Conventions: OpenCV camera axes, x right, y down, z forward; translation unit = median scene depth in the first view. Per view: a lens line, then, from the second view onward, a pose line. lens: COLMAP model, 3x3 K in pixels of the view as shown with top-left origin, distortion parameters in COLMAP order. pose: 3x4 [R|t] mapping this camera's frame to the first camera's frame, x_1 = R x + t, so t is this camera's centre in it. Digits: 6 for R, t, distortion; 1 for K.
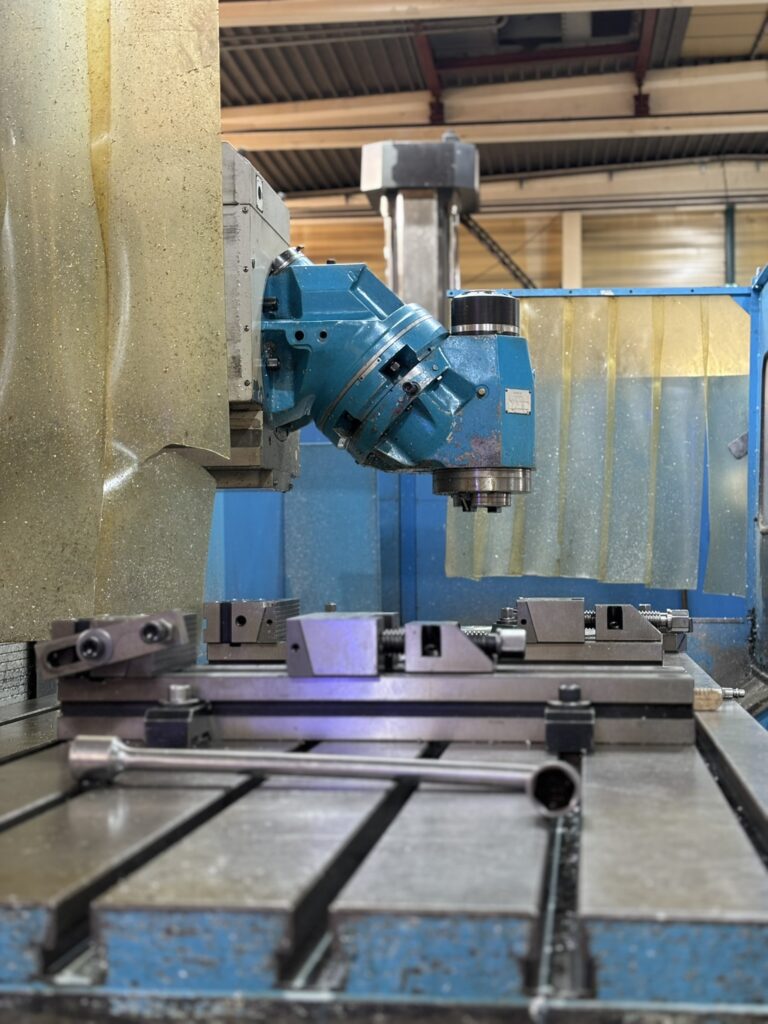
lens RADIAL K [[1560.4, 0, 383.3], [0, 1560.4, 514.3], [0, 0, 1]] dist [-0.010516, 0.000000]
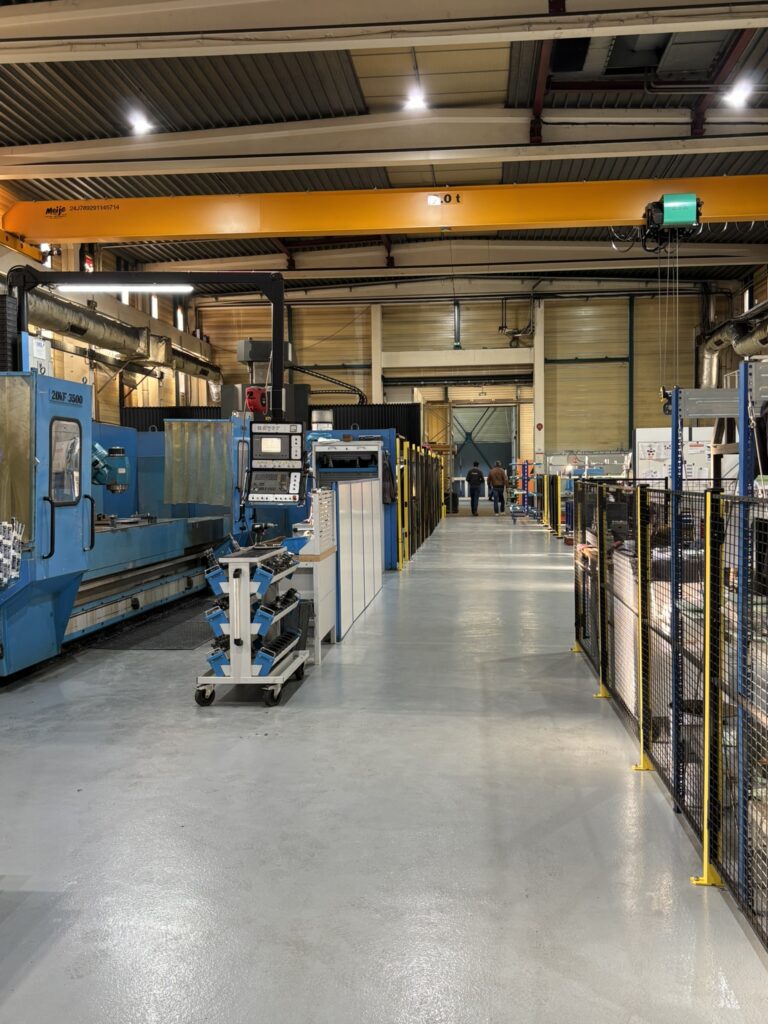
lens RADIAL K [[985.6, 0, 384.0], [0, 985.6, 506.8], [0, 0, 1]] dist [-0.001286, 0.000000]
pose [[0.999550, -0.004485, 0.029666, 0.093421], [0.002690, 0.998177, 0.060295, -0.016703], [-0.029883, -0.060188, 0.997740, -0.237092]]
